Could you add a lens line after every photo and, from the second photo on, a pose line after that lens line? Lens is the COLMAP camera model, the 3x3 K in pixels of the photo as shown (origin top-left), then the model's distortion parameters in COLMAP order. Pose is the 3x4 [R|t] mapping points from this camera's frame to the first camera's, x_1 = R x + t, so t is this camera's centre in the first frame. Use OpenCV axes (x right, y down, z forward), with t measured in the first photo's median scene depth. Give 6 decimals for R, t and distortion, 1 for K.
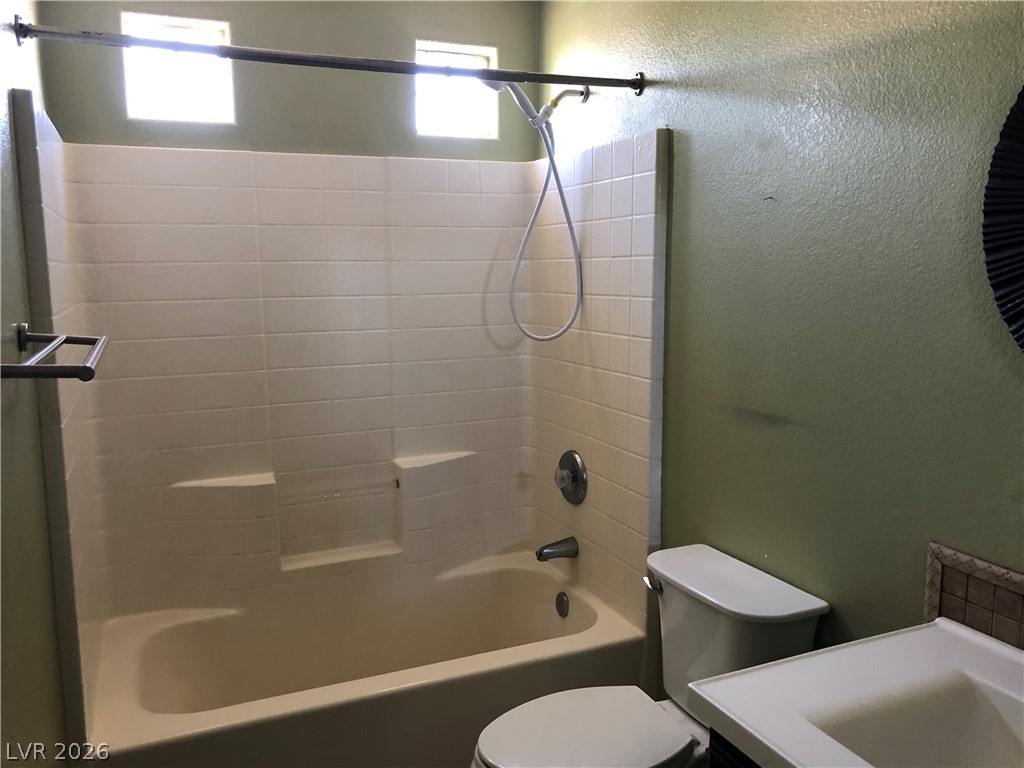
lens RADIAL K [[842.7, 0, 512.1], [0, 842.7, 383.1], [0, 0, 1]] dist [-0.002140, 0.000303]
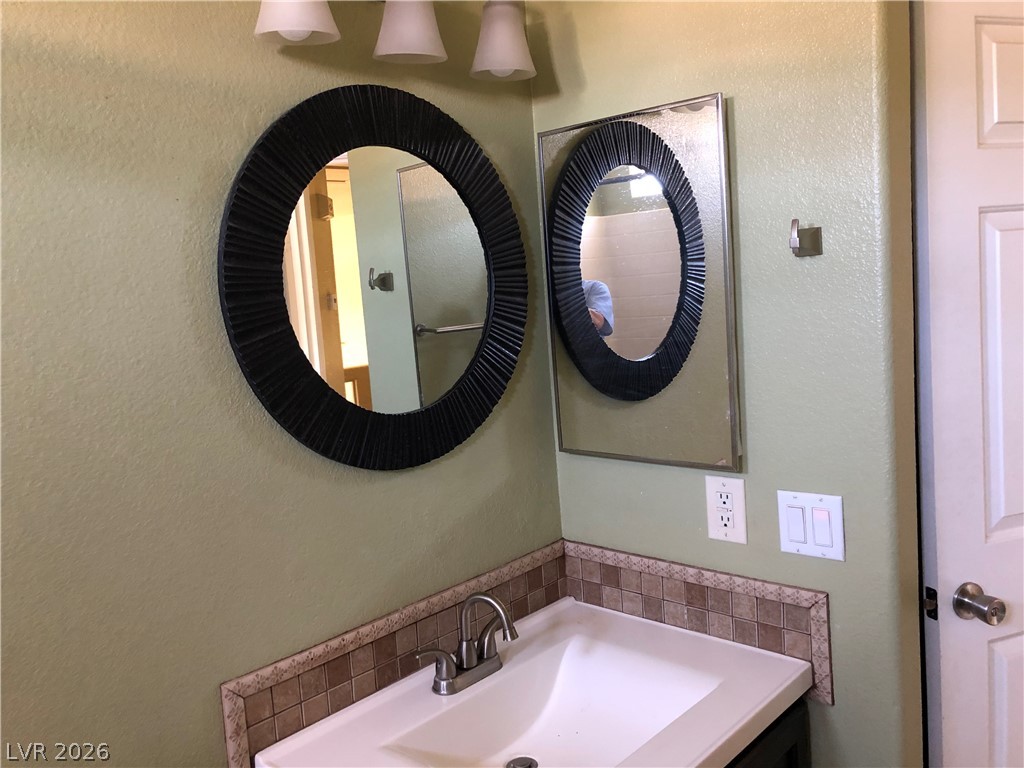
lens RADIAL K [[842.7, 0, 512.4], [0, 842.7, 383.4], [0, 0, 1]] dist [-0.002140, 0.000303]
pose [[-0.396625, -0.061386, 0.915926, -0.374515], [0.213230, 0.964311, 0.156964, -0.175783], [-0.892873, 0.257558, -0.369380, 1.022937]]
